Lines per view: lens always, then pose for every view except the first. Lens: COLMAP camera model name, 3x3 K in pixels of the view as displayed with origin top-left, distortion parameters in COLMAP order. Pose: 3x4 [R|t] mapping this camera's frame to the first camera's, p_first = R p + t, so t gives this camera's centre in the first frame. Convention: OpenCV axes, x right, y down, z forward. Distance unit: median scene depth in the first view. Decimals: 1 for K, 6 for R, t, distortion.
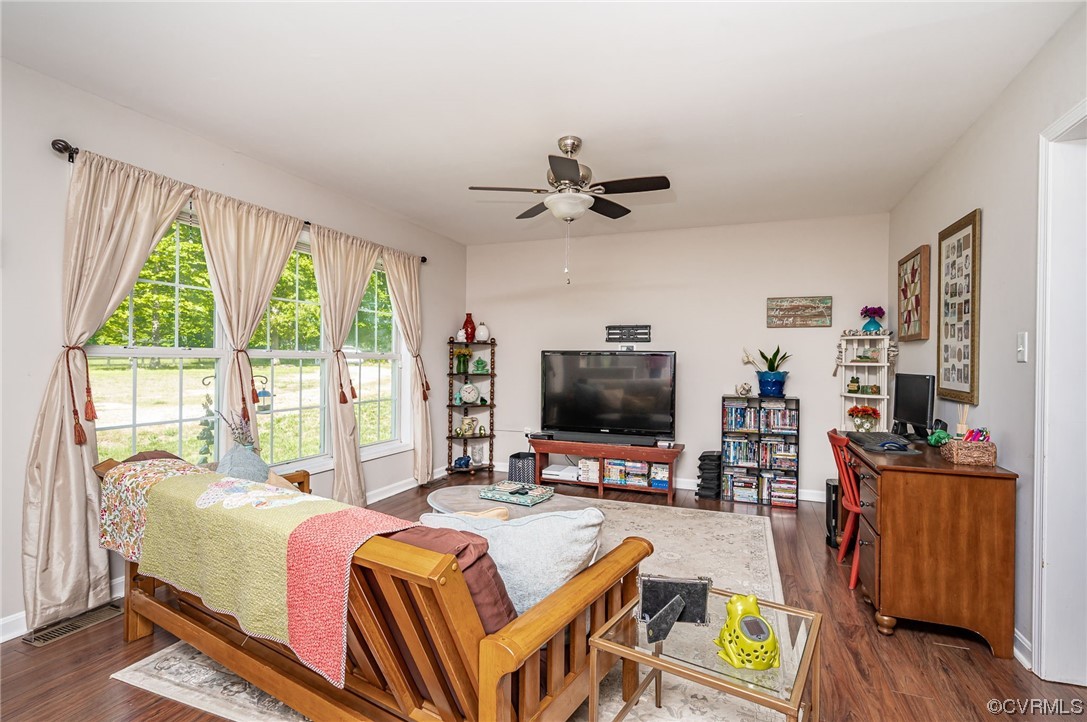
lens RADIAL K [[526.5, 0, 546.7], [0, 526.5, 361.3], [0, 0, 1]] dist [0.001224, -0.000226]
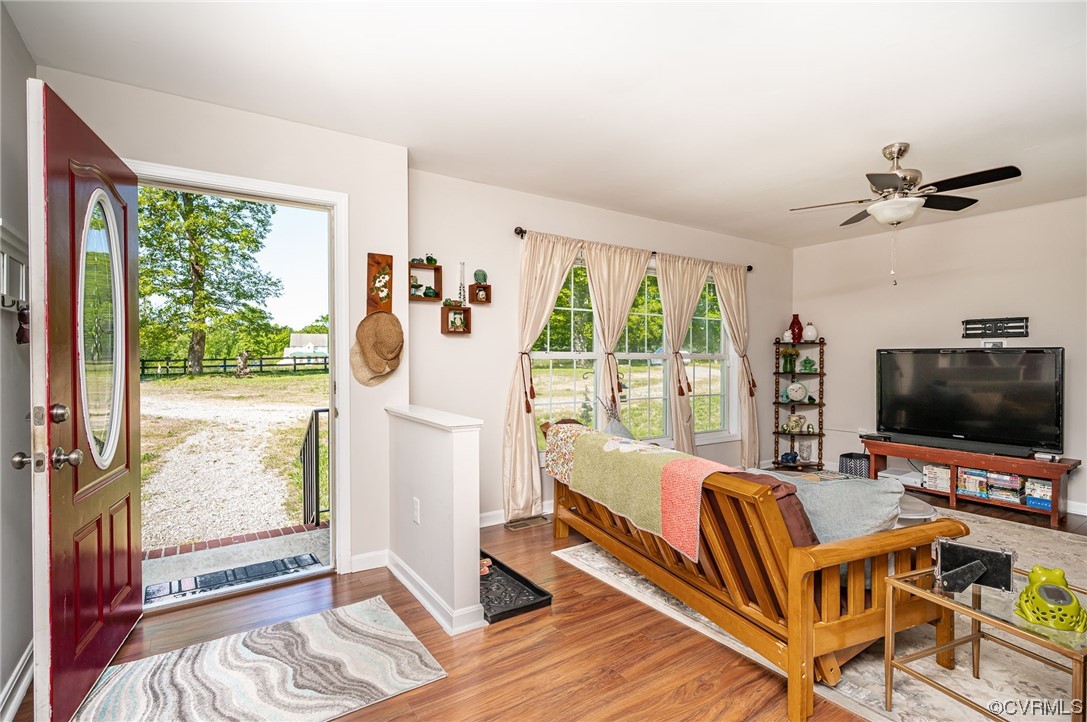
lens RADIAL K [[526.5, 0, 546.7], [0, 526.5, 362.5], [0, 0, 1]] dist [0.001224, -0.000226]
pose [[0.825592, -0.003181, -0.564258, 0.055351], [0.004216, 0.999991, 0.000532, 0.001663], [0.564251, -0.002818, 0.825598, -0.226342]]
